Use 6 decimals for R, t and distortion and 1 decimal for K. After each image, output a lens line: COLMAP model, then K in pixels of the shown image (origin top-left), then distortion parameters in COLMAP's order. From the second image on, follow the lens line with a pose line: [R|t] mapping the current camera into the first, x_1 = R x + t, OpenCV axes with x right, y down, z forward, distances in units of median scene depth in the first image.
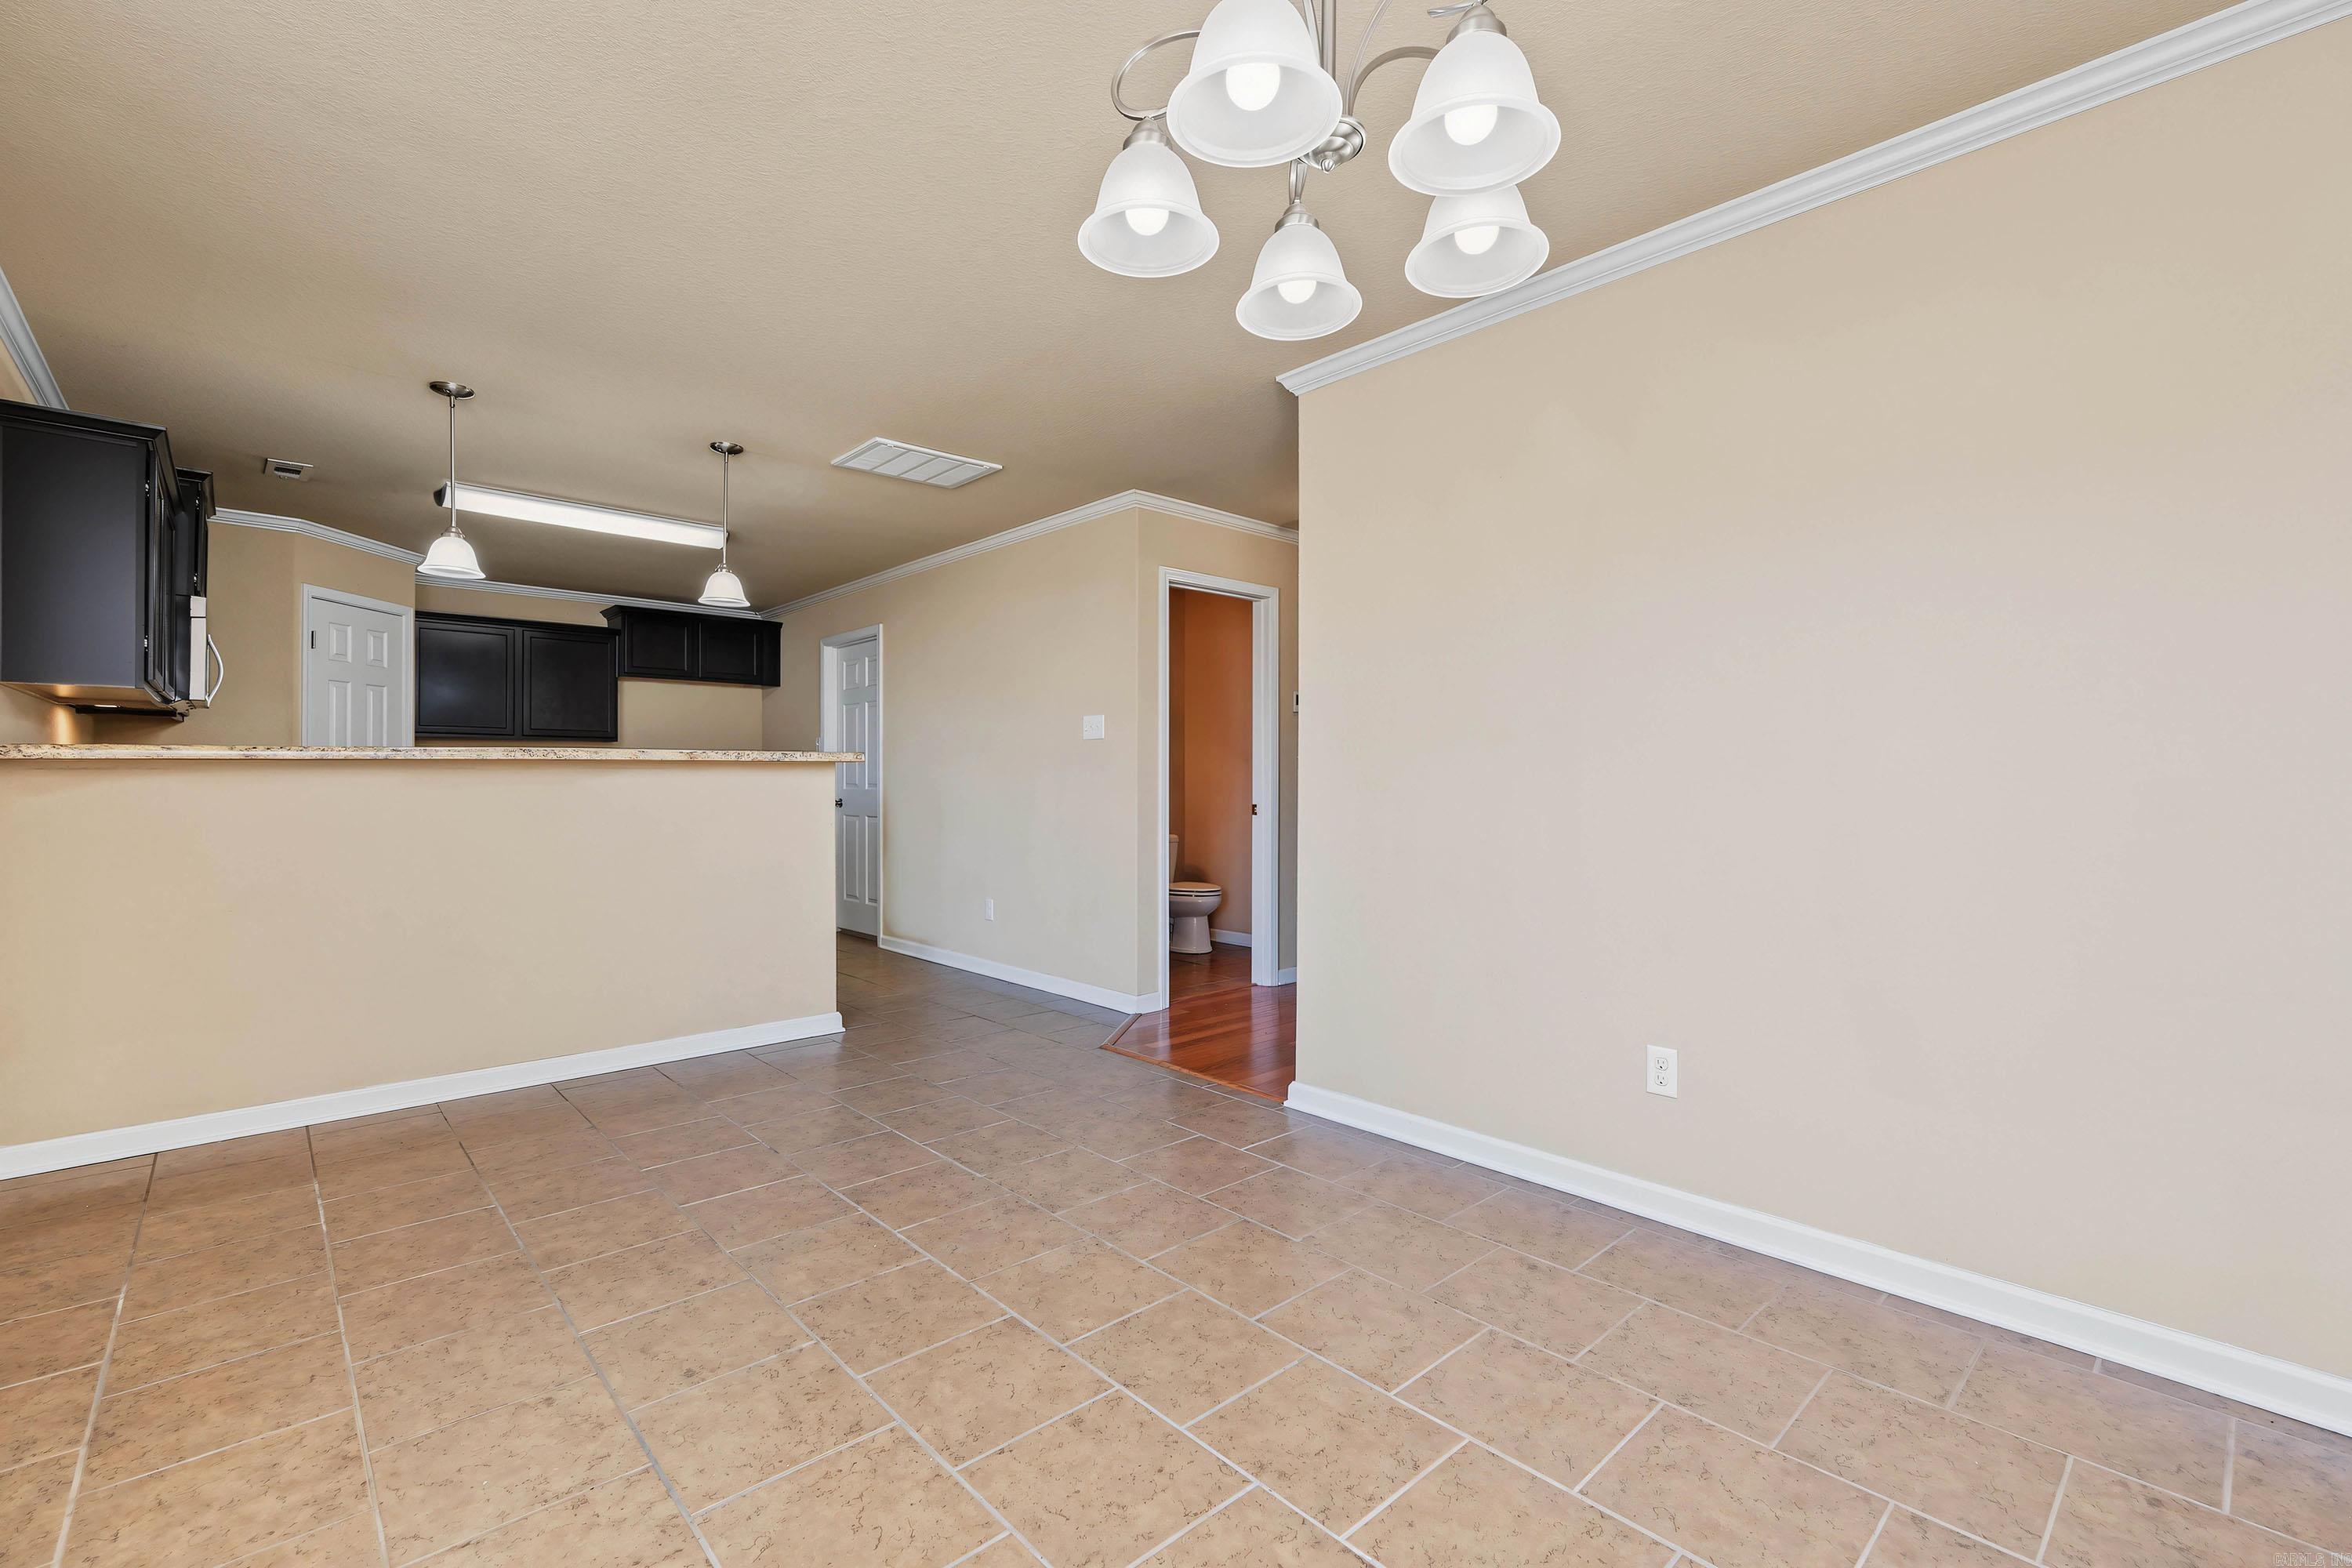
lens RADIAL K [[1031.2, 0, 1176.0], [0, 1031.2, 784.0], [0, 0, 1]] dist [-0.000516, -0.000223]
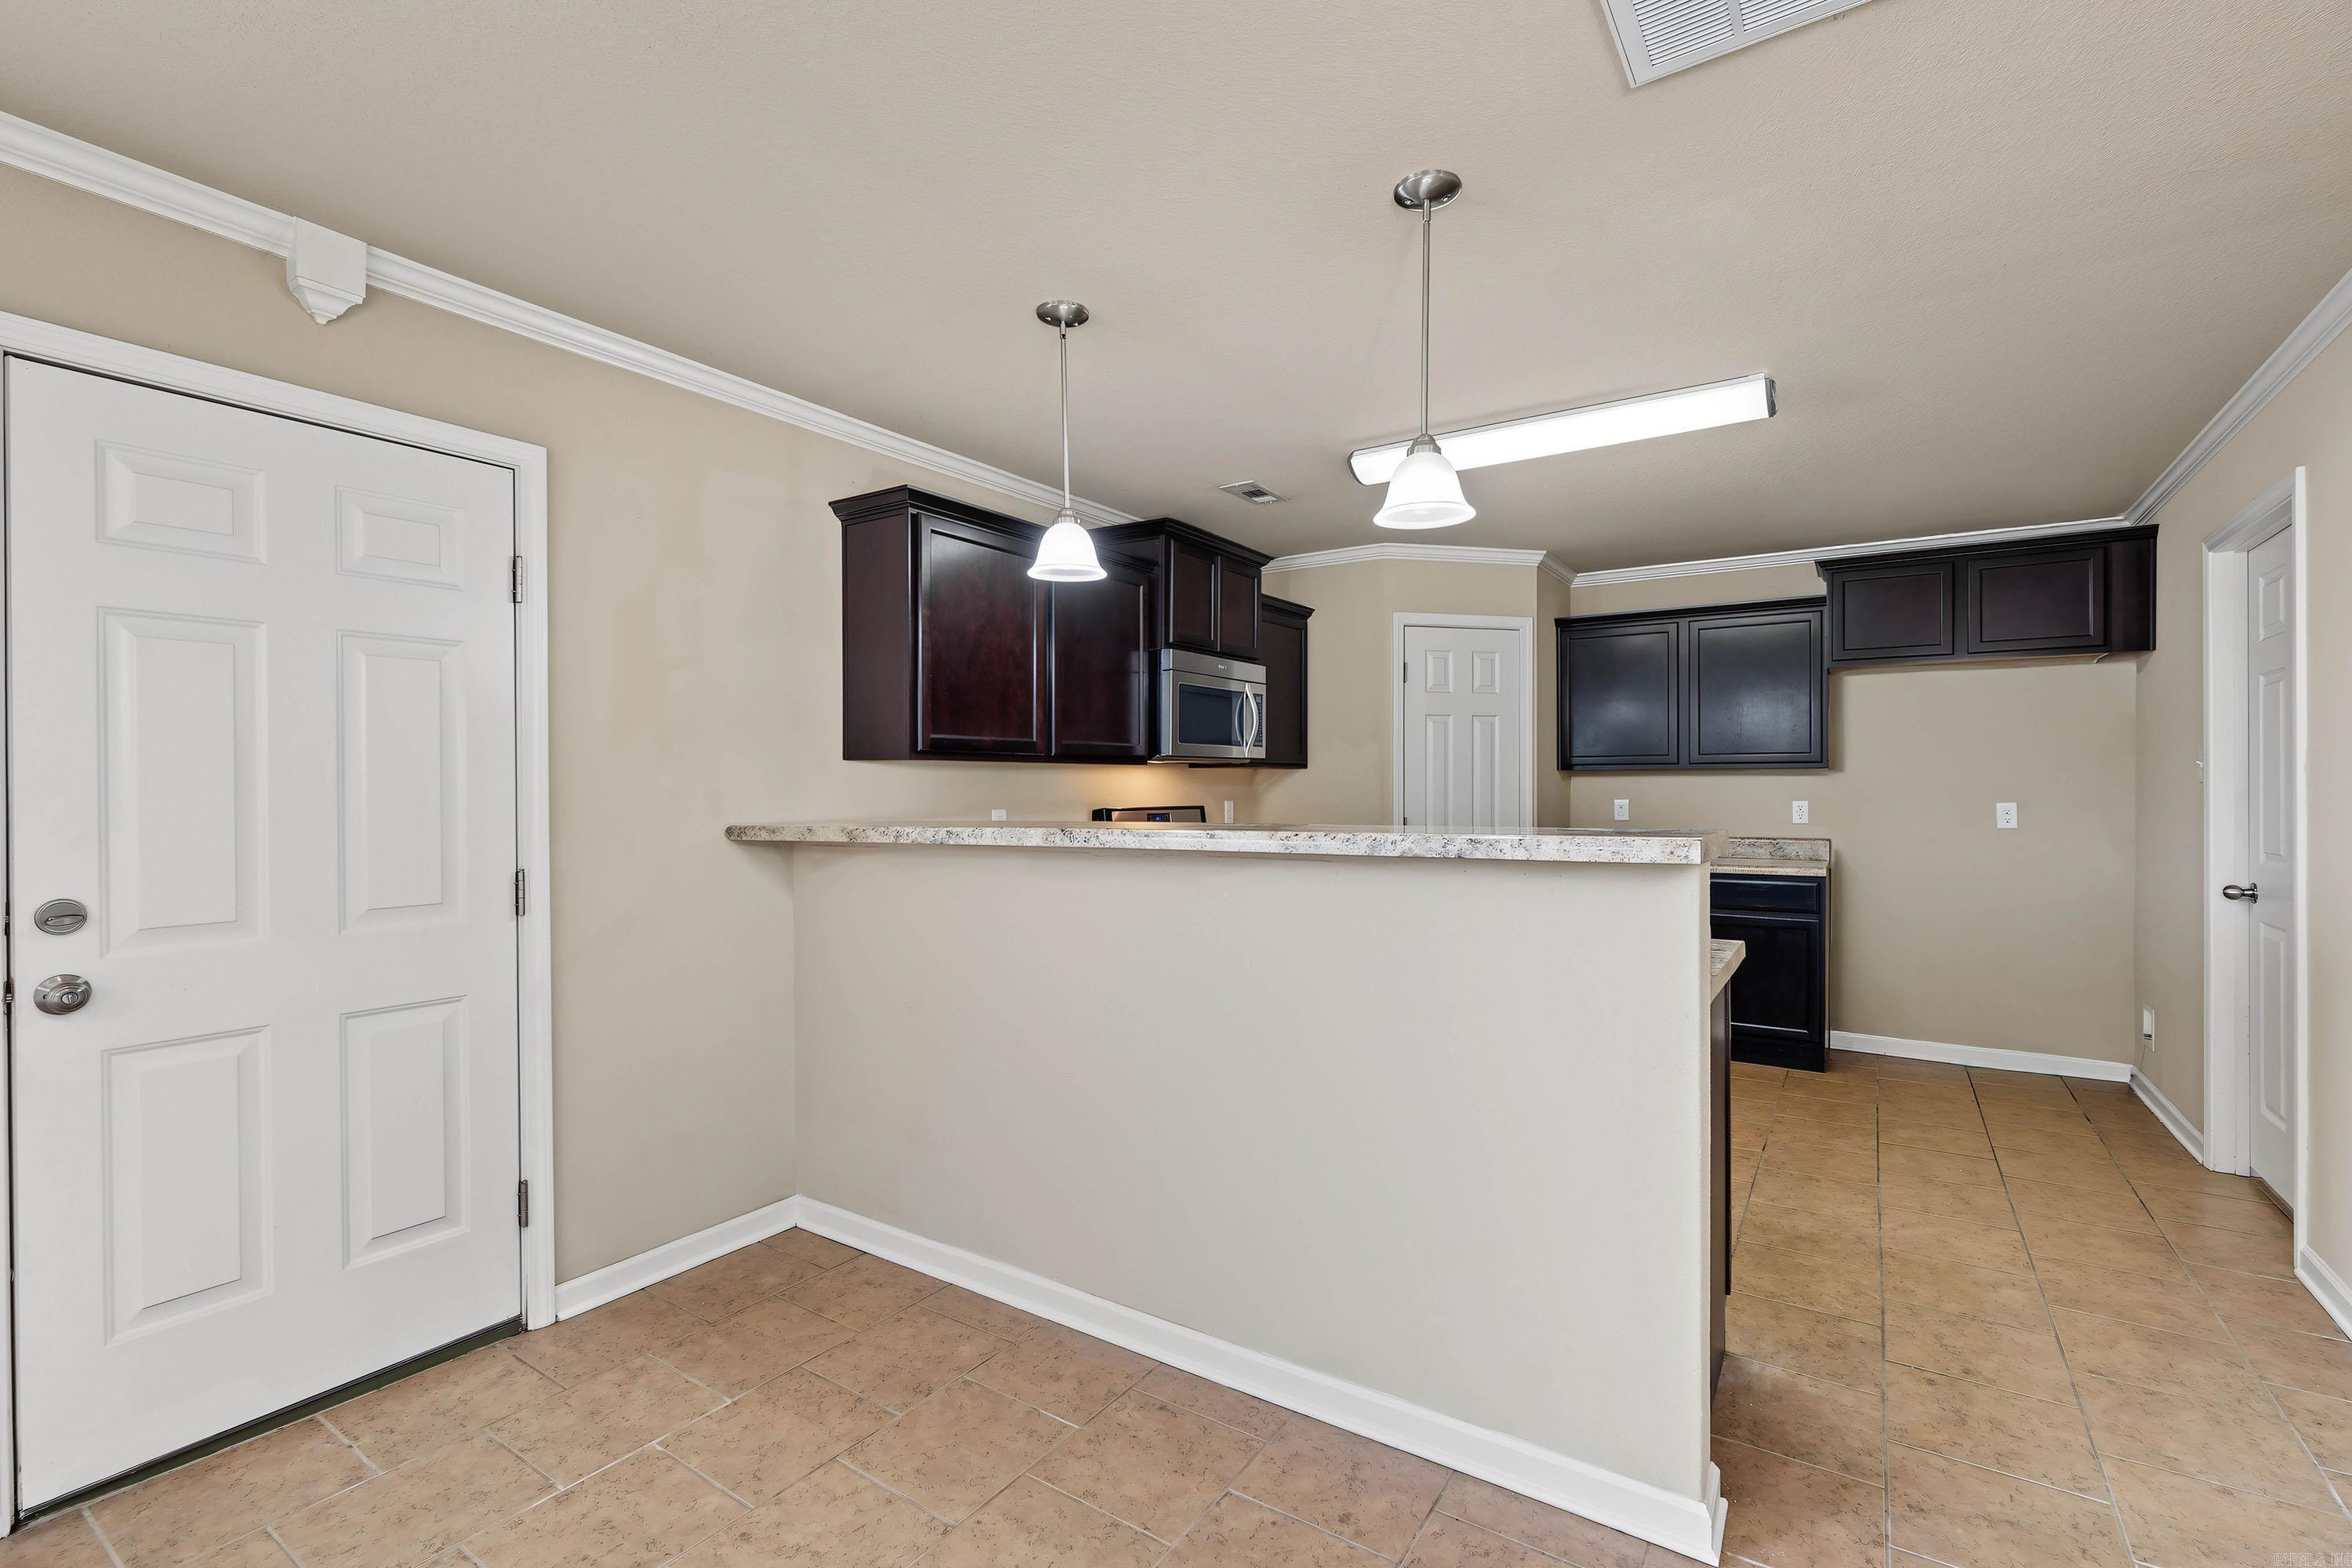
lens RADIAL K [[1031.2, 0, 1176.0], [0, 1031.2, 784.0], [0, 0, 1]] dist [-0.000516, -0.000223]
pose [[0.231637, -0.003311, -0.972797, 0.001103], [0.002376, 0.999993, -0.002838, -0.053705], [0.972799, -0.001654, 0.231643, 0.824813]]
